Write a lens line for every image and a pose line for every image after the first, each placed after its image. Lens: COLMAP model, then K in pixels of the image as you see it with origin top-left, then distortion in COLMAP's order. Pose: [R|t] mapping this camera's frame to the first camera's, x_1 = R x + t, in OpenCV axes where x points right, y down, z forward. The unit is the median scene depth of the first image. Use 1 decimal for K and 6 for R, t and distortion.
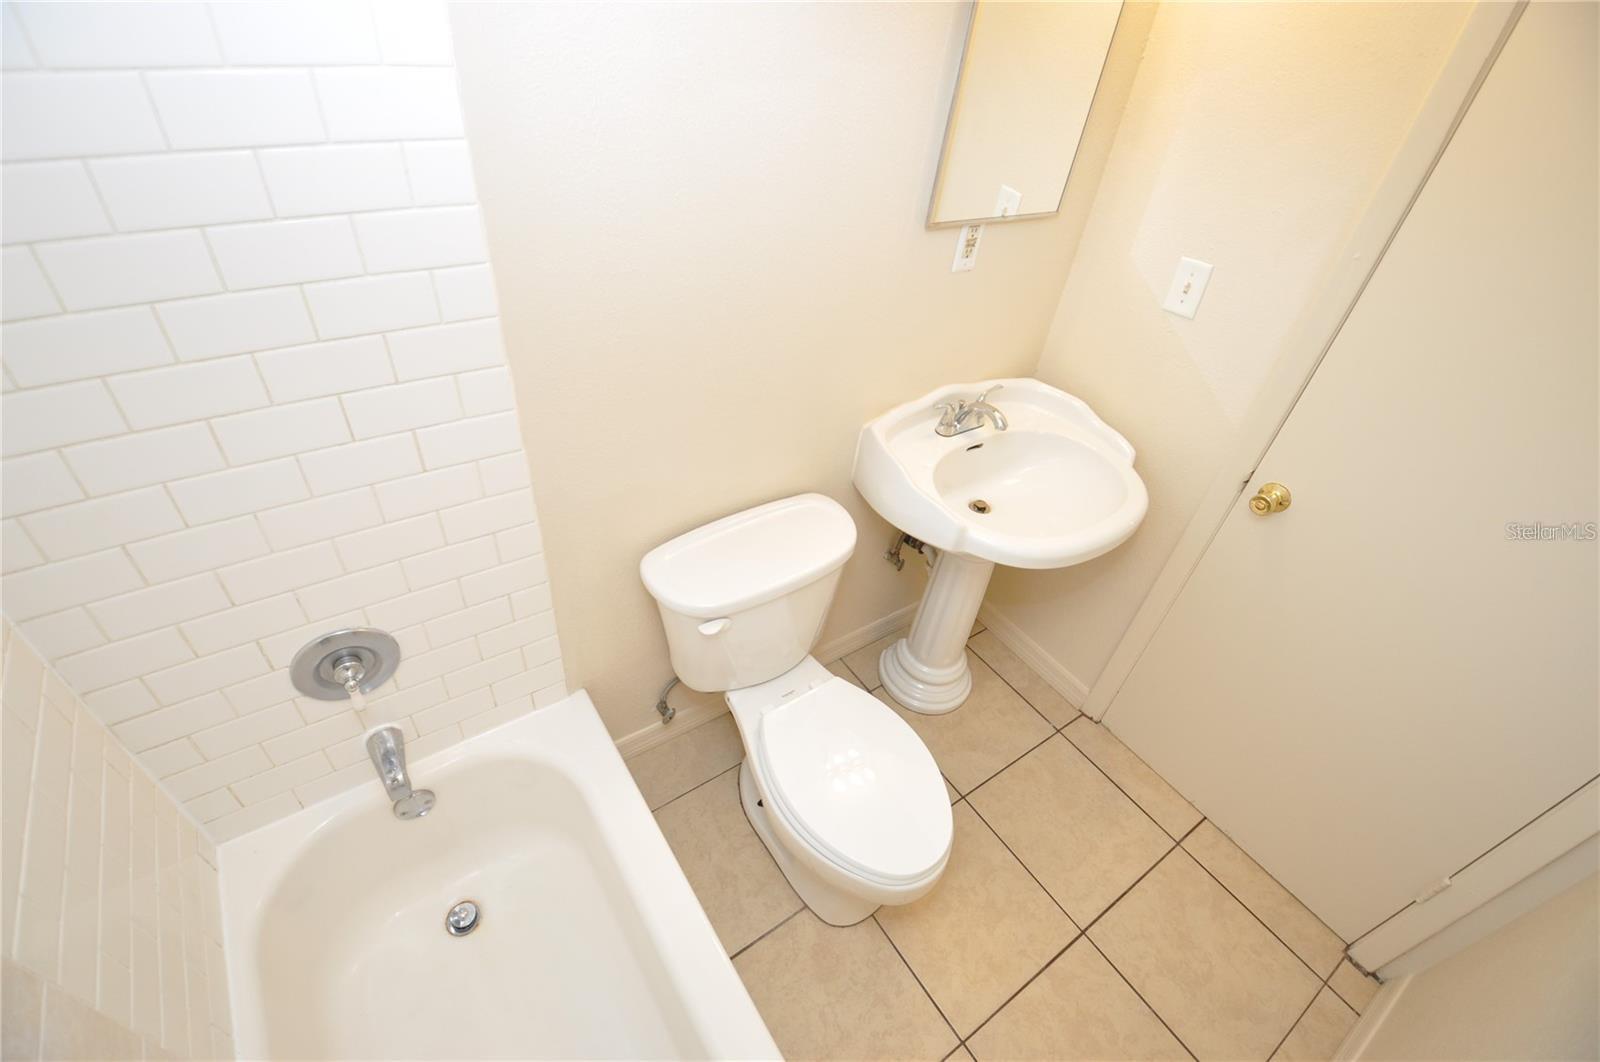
lens RADIAL K [[703.9, 0, 795.5], [0, 703.9, 532.5], [0, 0, 1]] dist [0.002431, -0.009682]
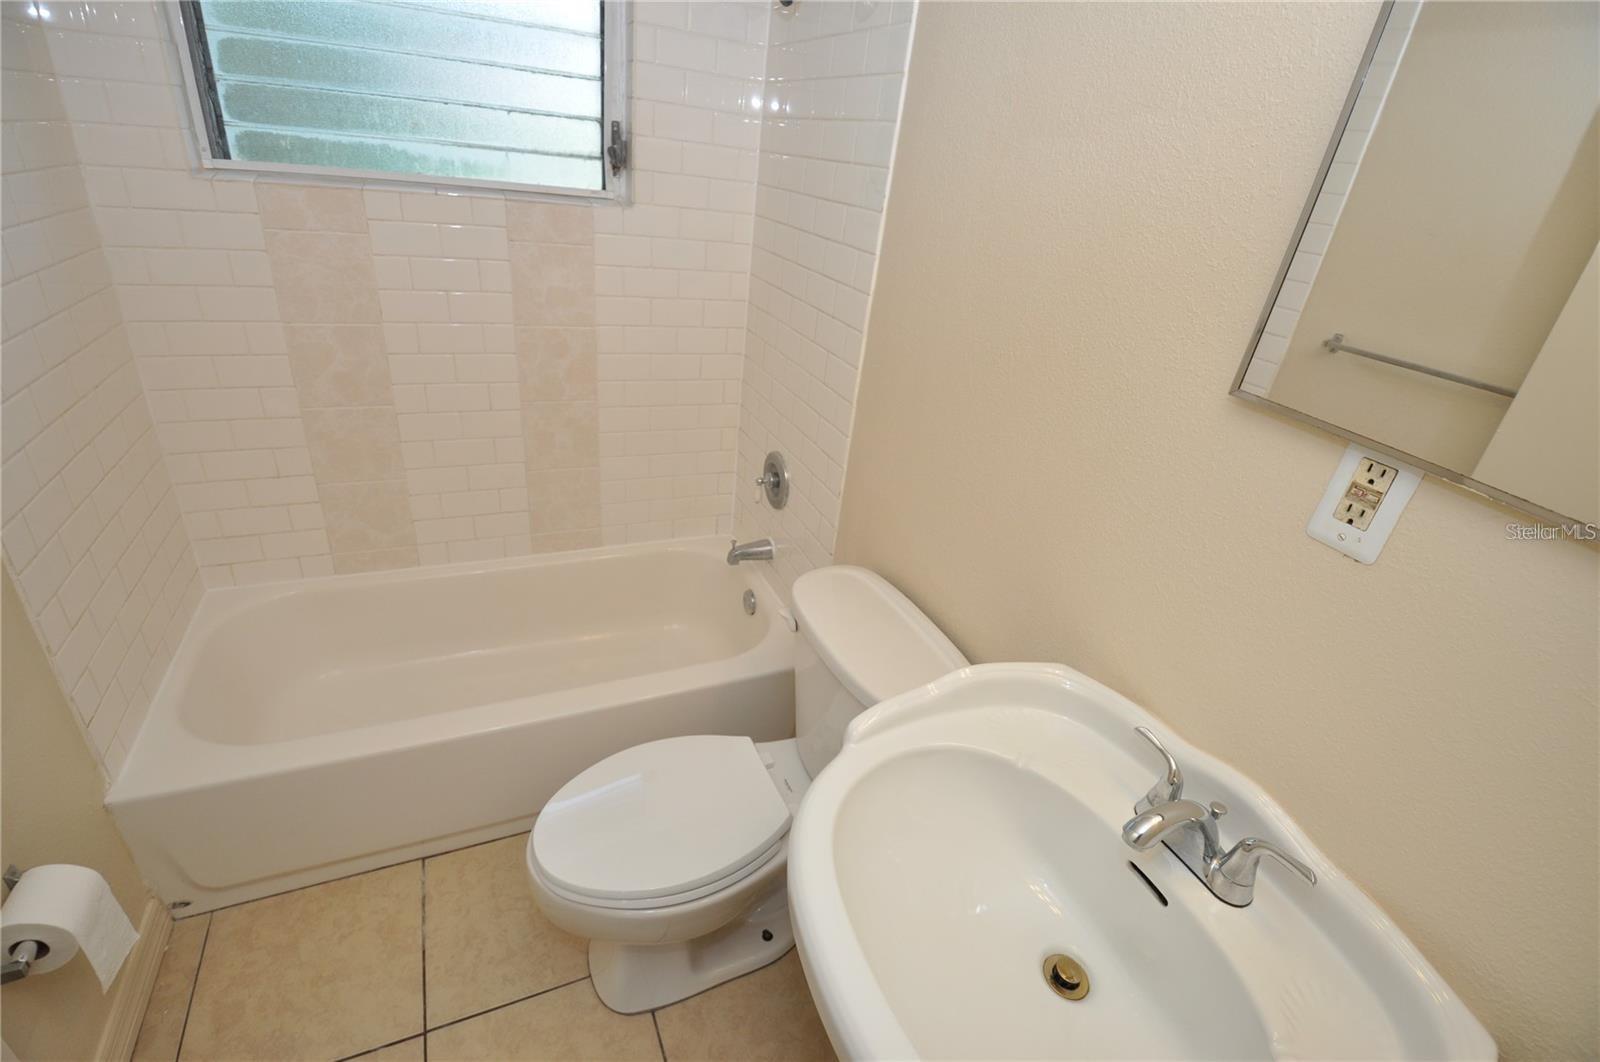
lens RADIAL K [[703.9, 0, 795.5], [0, 703.9, 532.5], [0, 0, 1]] dist [0.002431, -0.009682]
pose [[-0.160491, 0.375844, -0.912679, 0.704189], [-0.723975, 0.583678, 0.367669, -0.291834], [0.670897, 0.719765, 0.178427, 0.677085]]
